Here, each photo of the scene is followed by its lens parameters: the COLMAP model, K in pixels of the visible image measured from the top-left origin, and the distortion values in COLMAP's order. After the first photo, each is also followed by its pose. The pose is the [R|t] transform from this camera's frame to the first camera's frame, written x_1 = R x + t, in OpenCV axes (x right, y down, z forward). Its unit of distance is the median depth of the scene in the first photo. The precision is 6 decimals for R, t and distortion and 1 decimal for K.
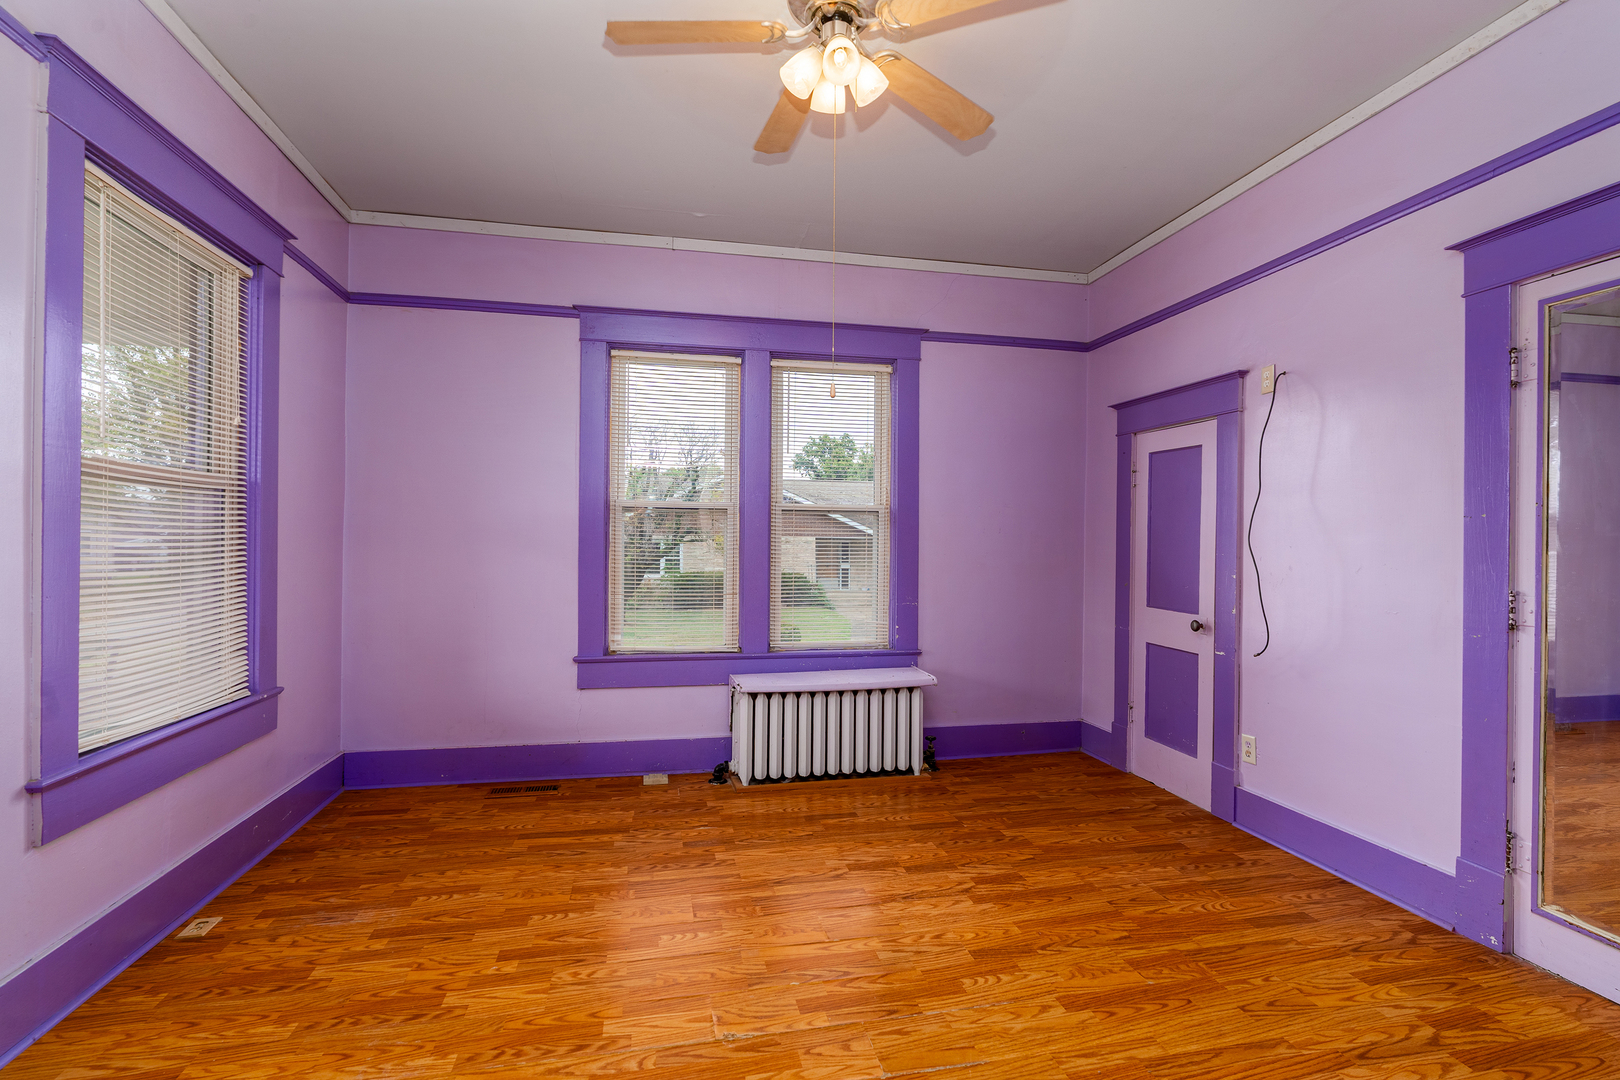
lens RADIAL K [[775.0, 0, 813.1], [0, 775.0, 536.6], [0, 0, 1]] dist [-0.006274, 0.002160]
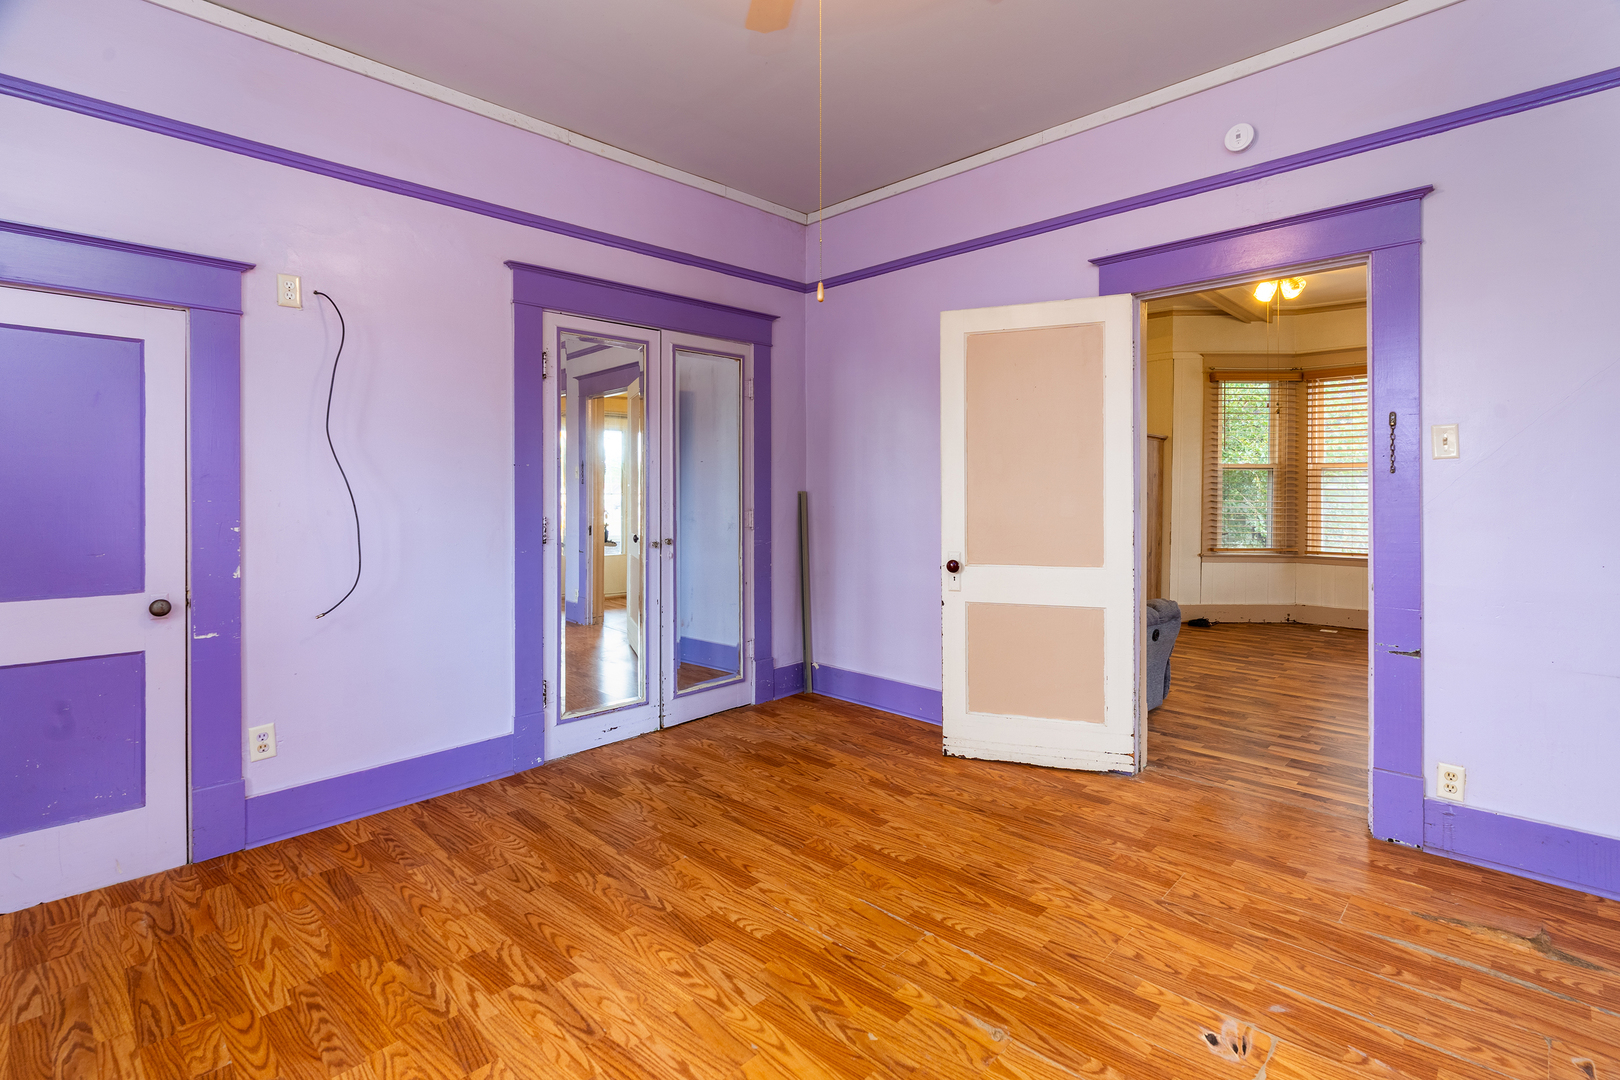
lens RADIAL K [[775.0, 0, 816.6], [0, 775.0, 490.9], [0, 0, 1]] dist [-0.006274, 0.002160]
pose [[-0.570164, -0.010110, 0.821468, -0.561810], [-0.005884, 0.999949, 0.008223, 0.005039], [-0.821510, -0.000145, -0.570195, 1.313450]]
